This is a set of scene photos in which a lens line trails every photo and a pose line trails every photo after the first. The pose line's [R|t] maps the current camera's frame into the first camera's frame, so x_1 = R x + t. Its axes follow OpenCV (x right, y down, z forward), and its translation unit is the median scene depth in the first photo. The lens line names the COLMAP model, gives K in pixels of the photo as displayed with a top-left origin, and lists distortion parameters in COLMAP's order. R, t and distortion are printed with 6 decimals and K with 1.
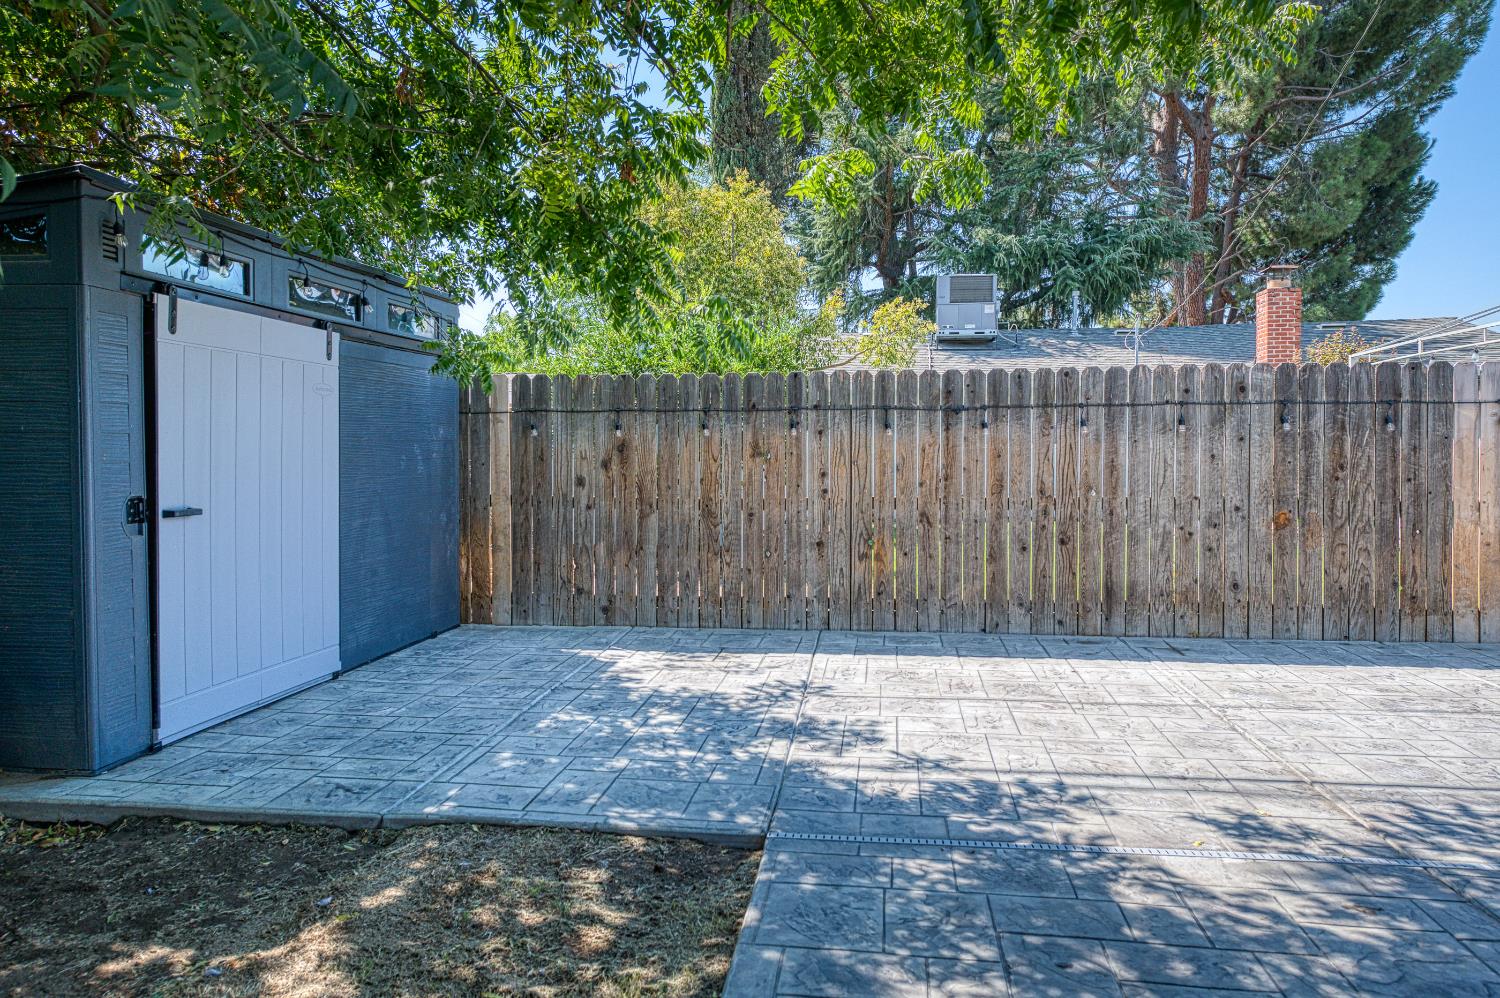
lens RADIAL K [[1000.8, 0, 764.2], [0, 1000.8, 482.0], [0, 0, 1]] dist [0.037873, -0.008146]
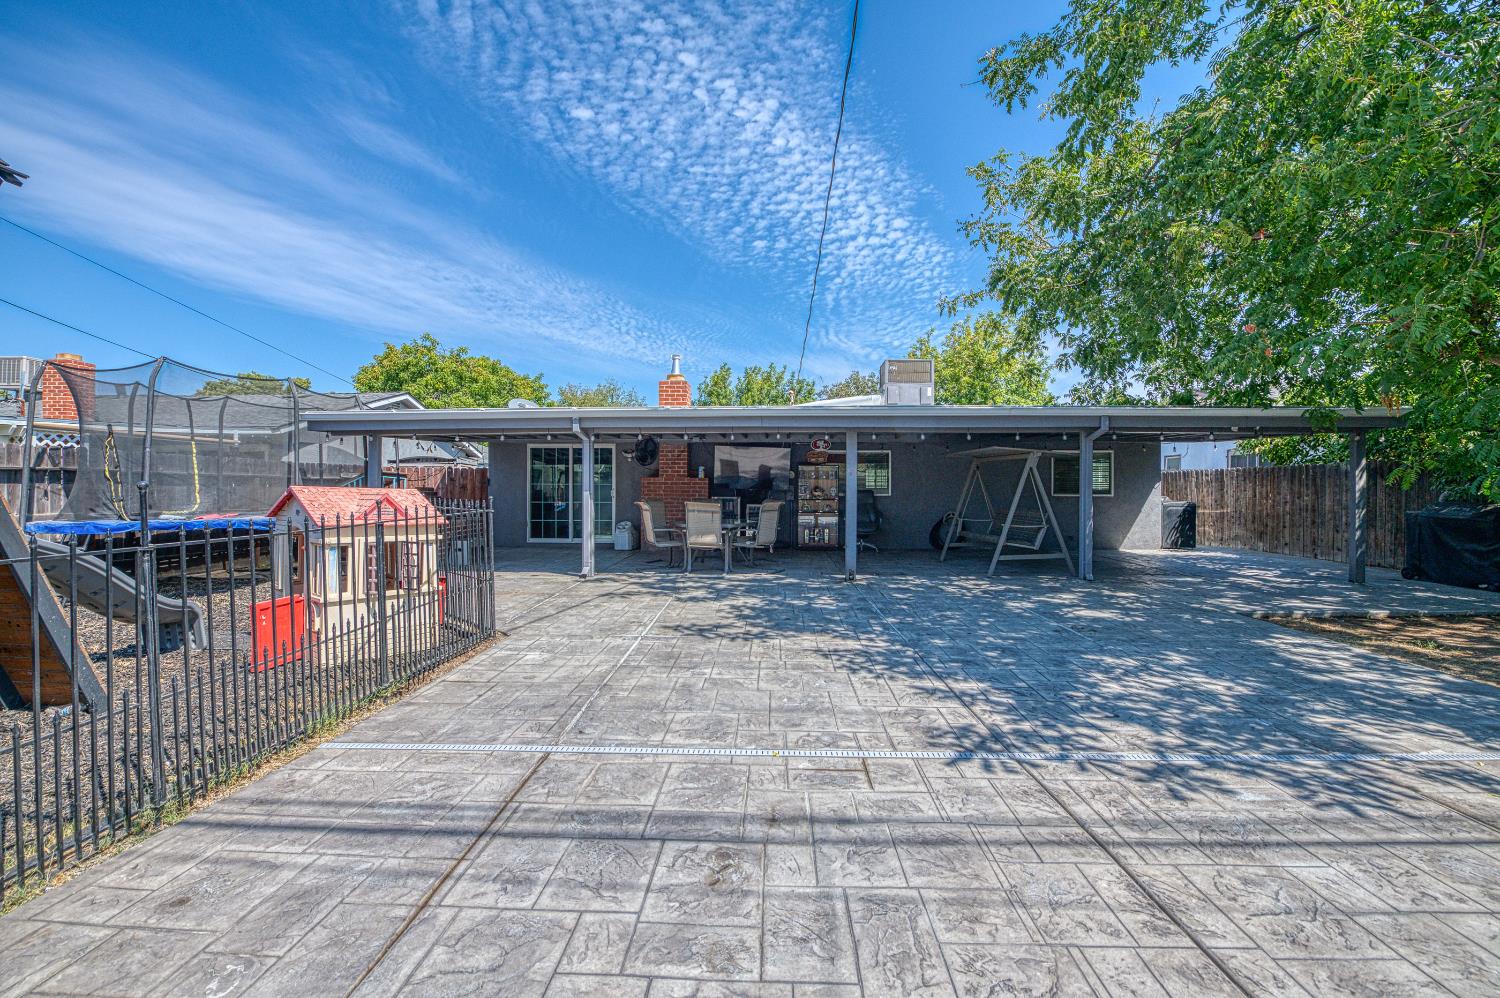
lens RADIAL K [[599.6, 0, 758.1], [0, 599.6, 489.4], [0, 0, 1]] dist [-0.013537, -0.001907]
pose [[-0.995448, 0.001603, -0.095290, 0.785767], [-0.000559, 0.999743, 0.022650, -0.035471], [0.095302, 0.022601, -0.995192, 0.873866]]
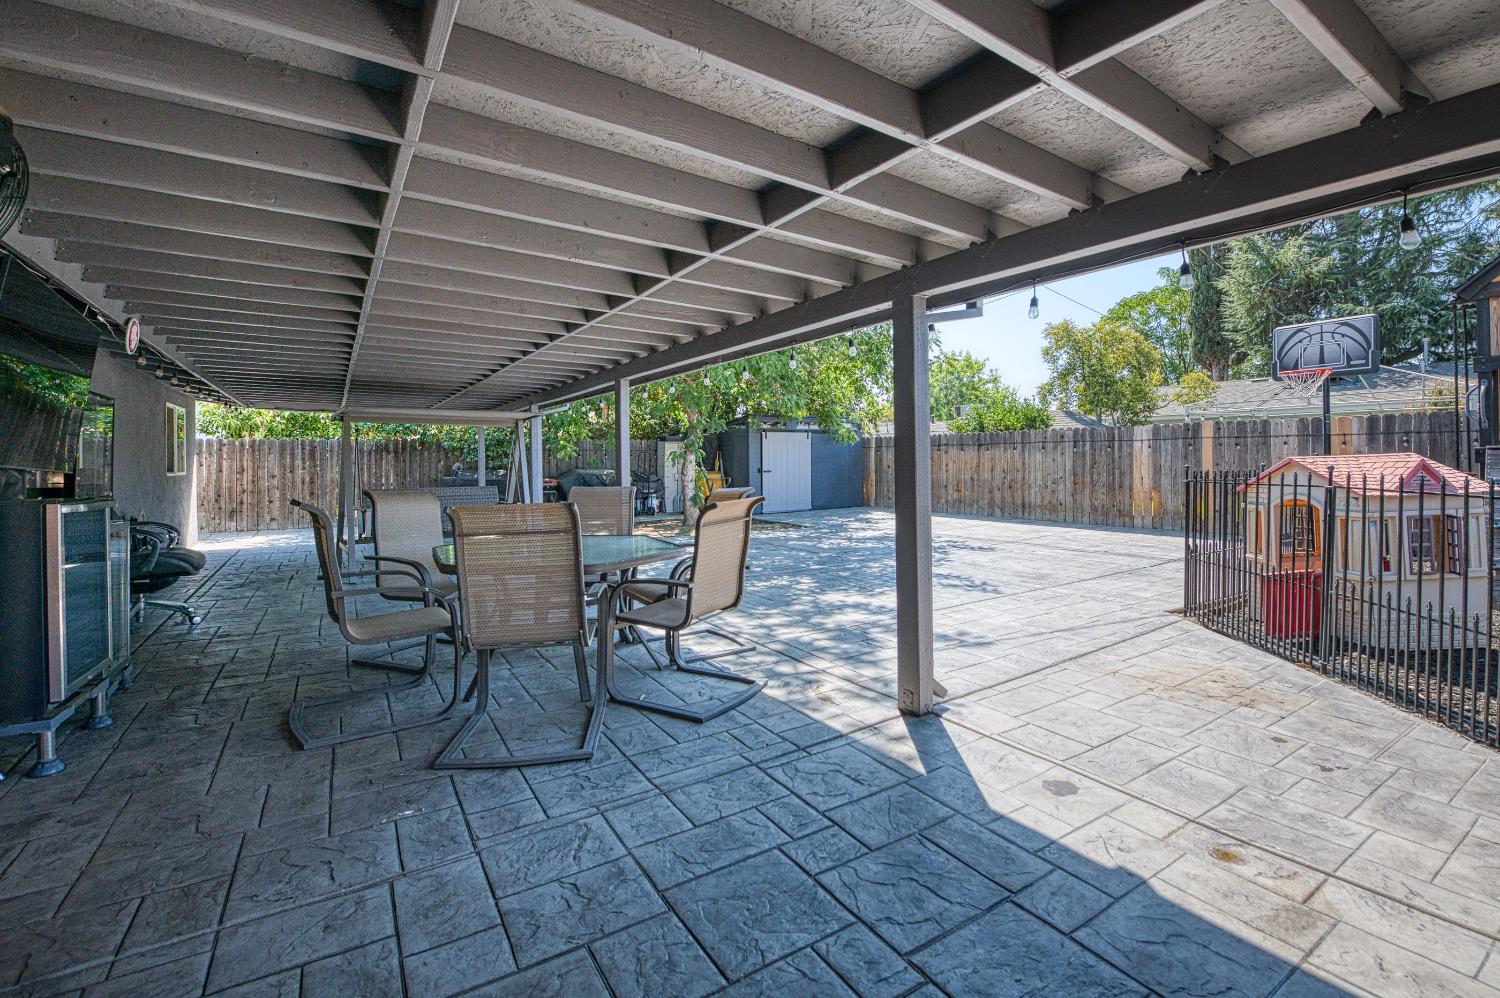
lens RADIAL K [[653.9, 0, 727.4], [0, 653.9, 459.4], [0, 0, 1]] dist [-0.025651, -0.000394]
pose [[0.616234, -0.000422, -0.787563, 1.370230], [-0.011872, 0.999881, -0.009825, 0.003458], [0.787474, 0.015404, 0.616156, -0.942011]]
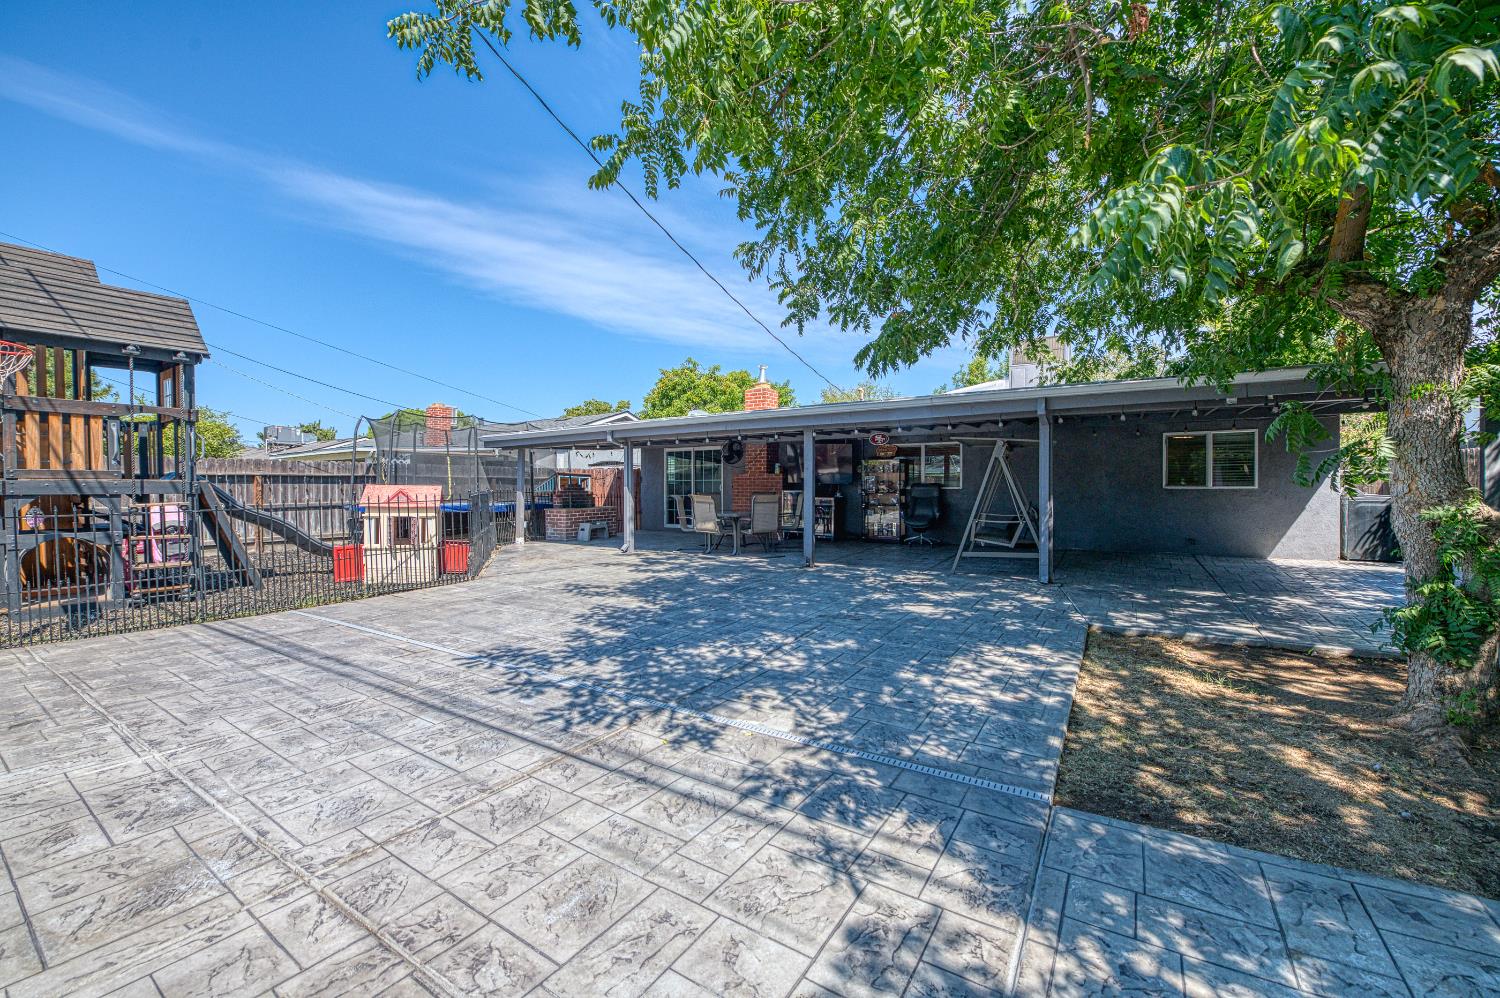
lens RADIAL K [[599.6, 0, 742.3], [0, 599.6, 502.5], [0, 0, 1]] dist [-0.013537, -0.001907]
pose [[-0.900010, -0.002767, 0.435860, 0.010206], [0.019439, 0.998730, 0.046480, -0.027360], [-0.435435, 0.050305, -0.898814, 0.917972]]
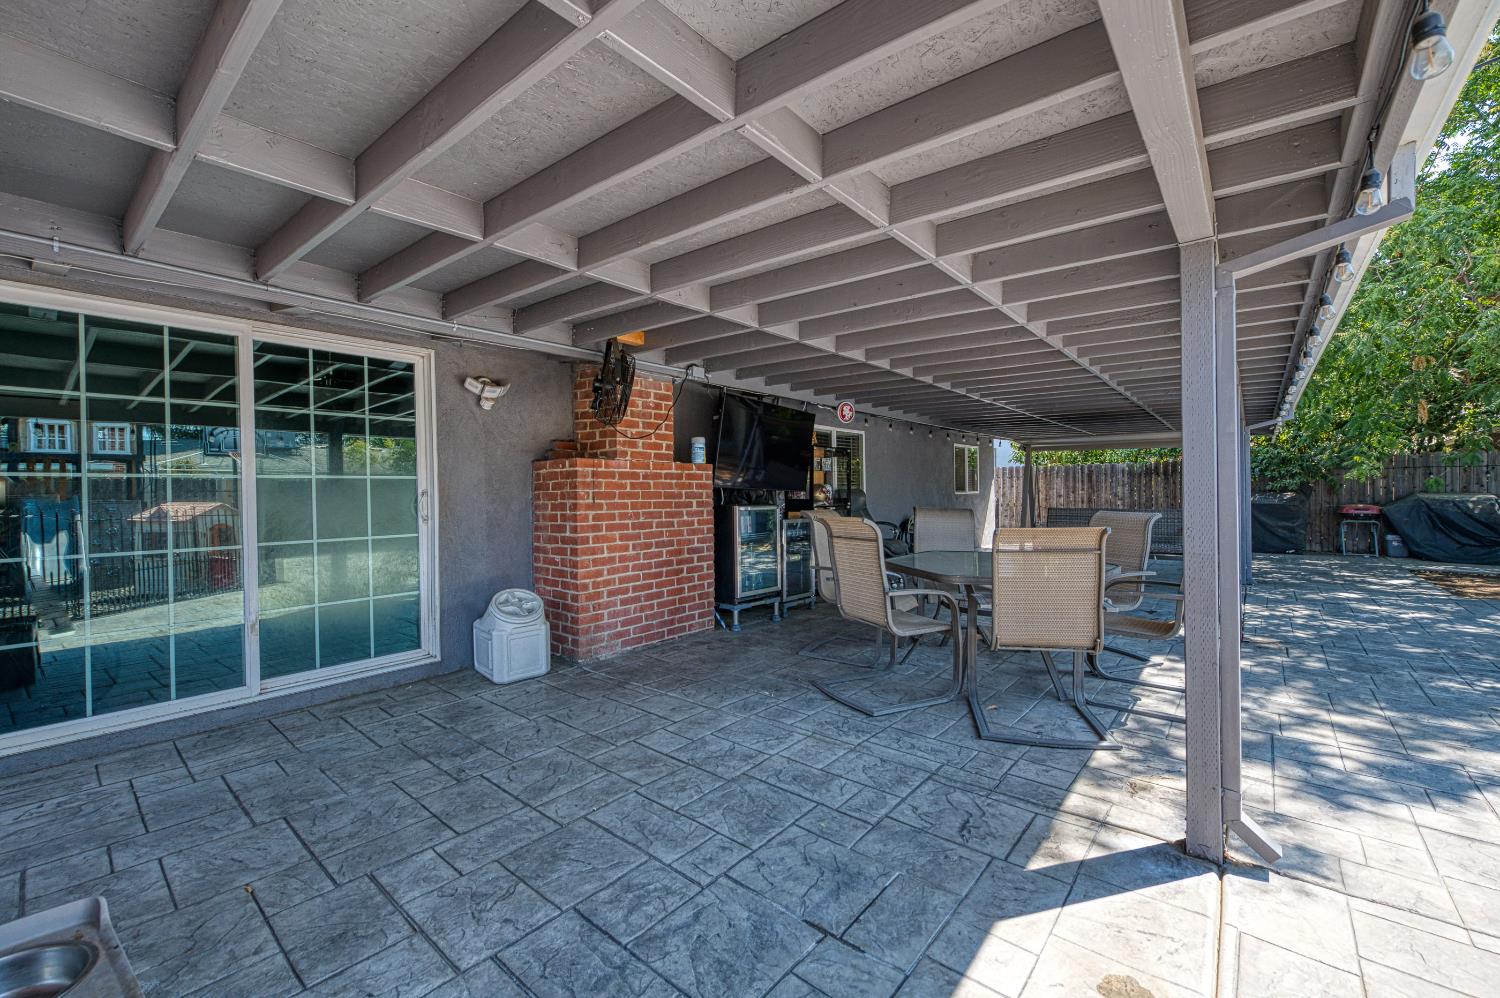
lens RADIAL K [[599.6, 0, 735.1], [0, 599.6, 492.8], [0, 0, 1]] dist [-0.013537, -0.001907]
pose [[-0.572176, 0.014302, -0.820006, 1.471235], [-0.007566, 0.999713, 0.022716, -0.001523], [0.820096, 0.019202, -0.571904, -0.461892]]
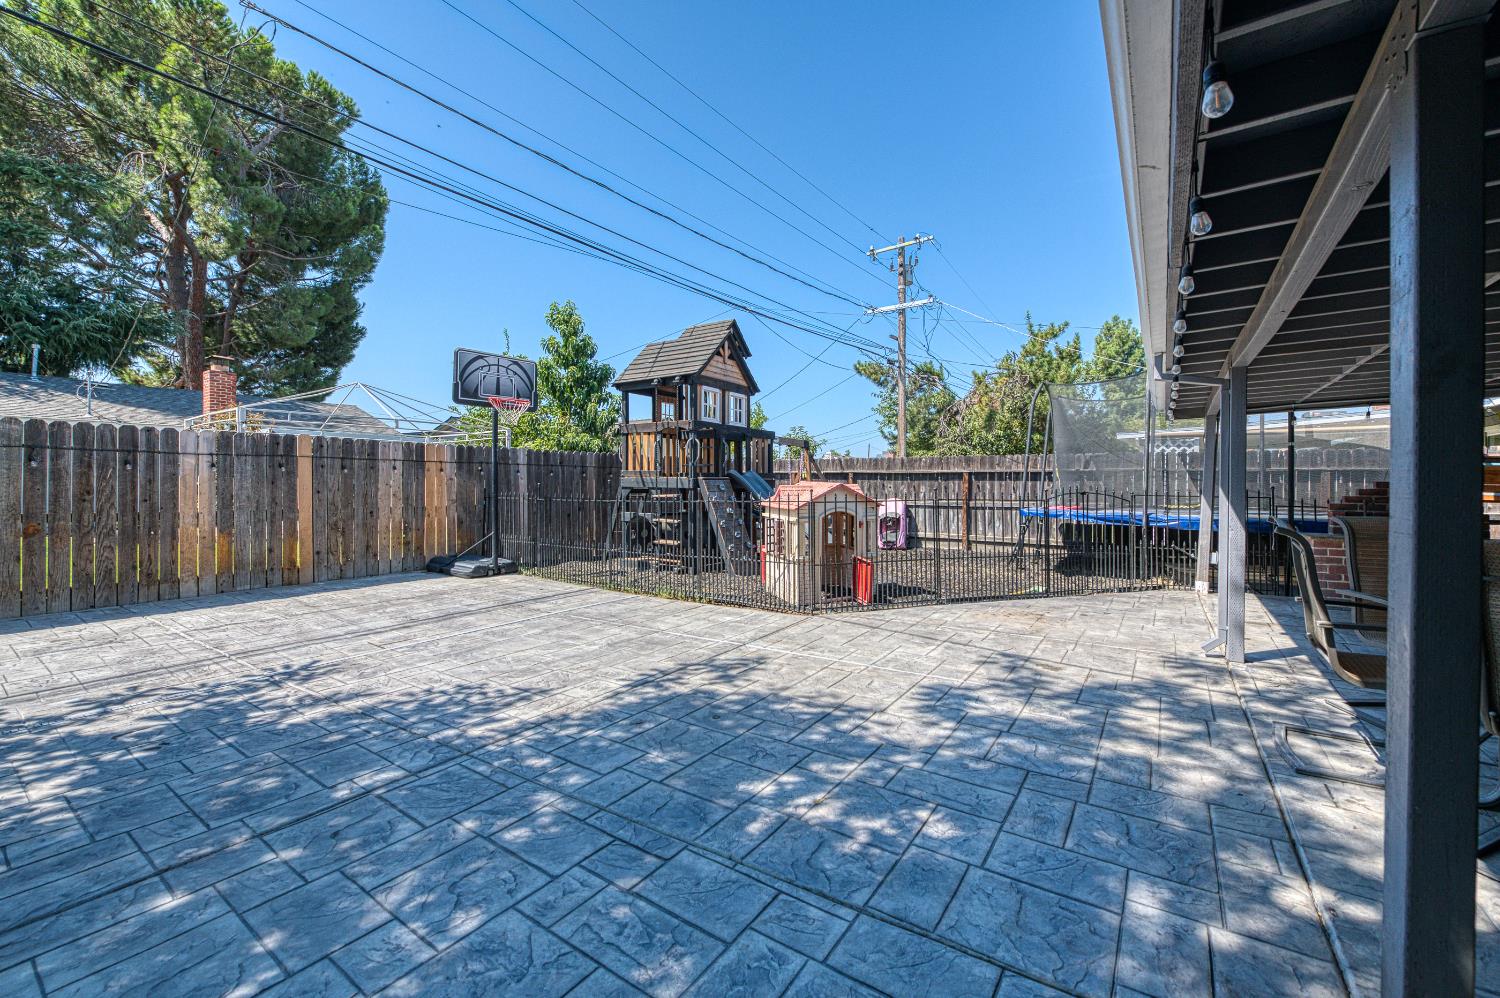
lens RADIAL K [[599.6, 0, 744.2], [0, 599.6, 489.3], [0, 0, 1]] dist [-0.013537, -0.001907]
pose [[0.455957, 0.000098, 0.890002, 0.236464], [0.012520, 0.999900, -0.006524, -0.001847], [-0.889914, 0.014118, 0.455910, -0.265281]]
